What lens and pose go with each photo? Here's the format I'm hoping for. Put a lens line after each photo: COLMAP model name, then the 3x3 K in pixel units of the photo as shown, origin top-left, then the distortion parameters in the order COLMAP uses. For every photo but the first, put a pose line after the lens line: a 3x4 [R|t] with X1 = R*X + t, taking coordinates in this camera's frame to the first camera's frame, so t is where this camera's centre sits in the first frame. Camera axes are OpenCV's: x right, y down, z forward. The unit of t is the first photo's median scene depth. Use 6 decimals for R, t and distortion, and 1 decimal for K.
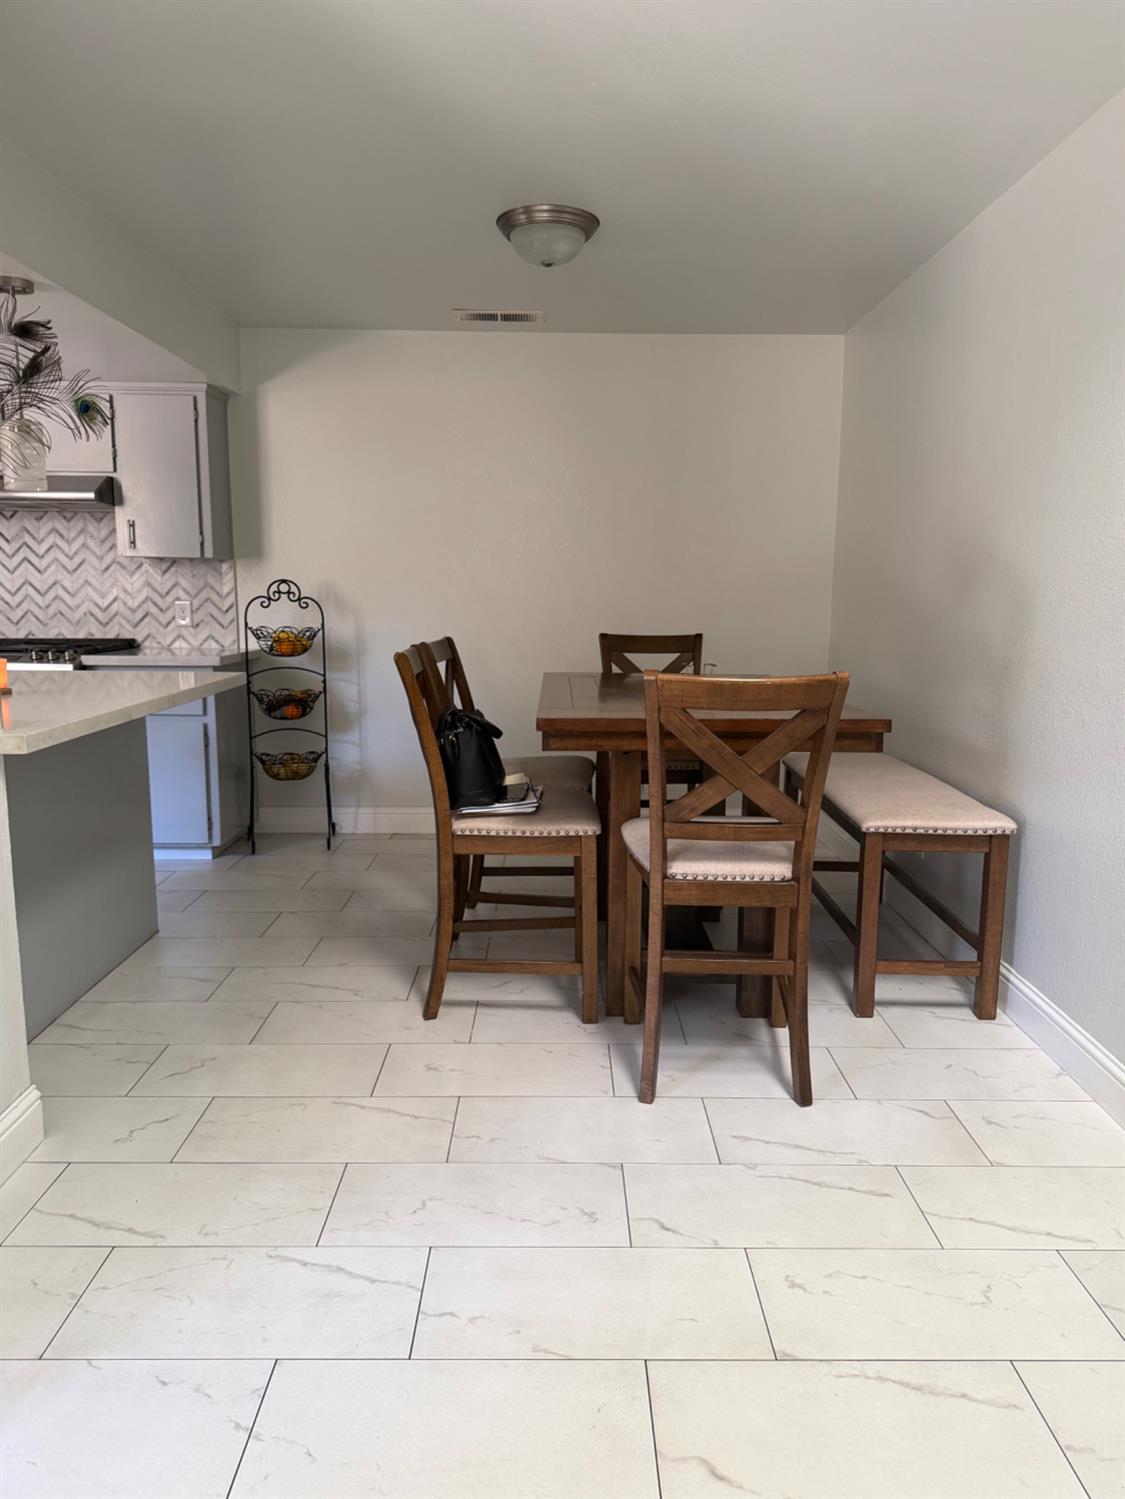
lens RADIAL K [[1061.1, 0, 565.3], [0, 1061.1, 750.4], [0, 0, 1]] dist [0.041115, -0.020365]
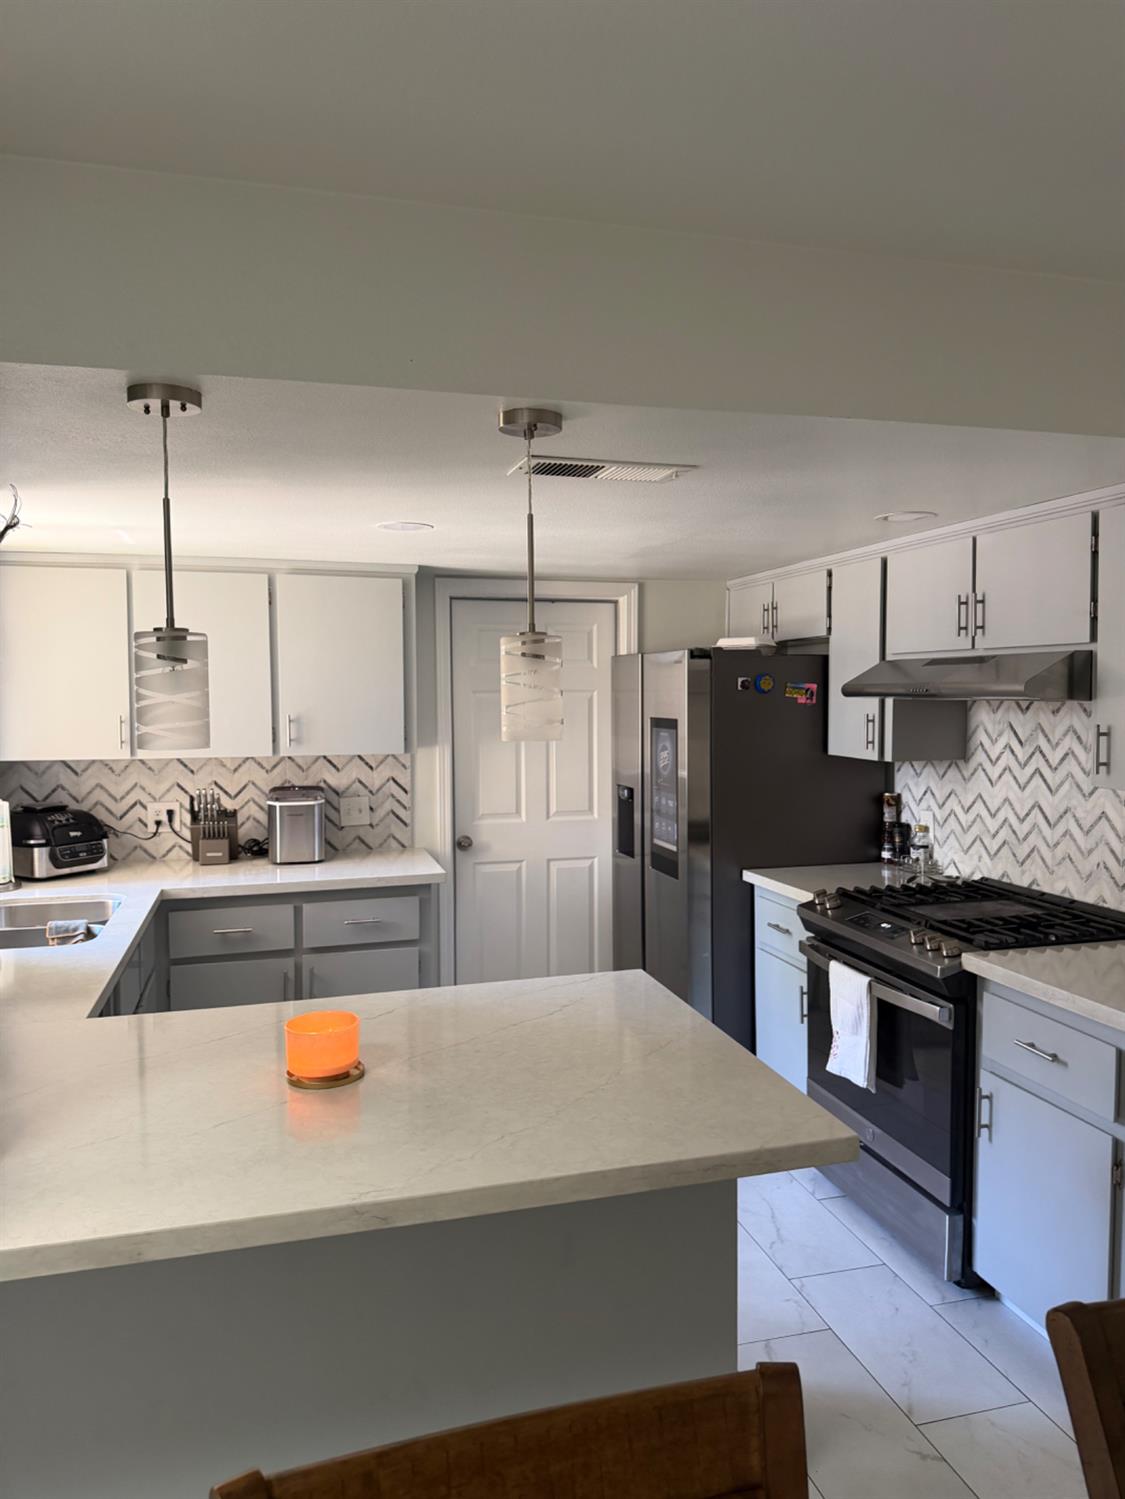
lens RADIAL K [[1061.1, 0, 567.0], [0, 1061.1, 751.0], [0, 0, 1]] dist [0.041115, -0.020365]
pose [[0.286100, 0.045597, -0.957114, 0.044562], [-0.139372, 0.990225, 0.005514, -0.153685], [0.948010, 0.131817, 0.289658, 0.531183]]
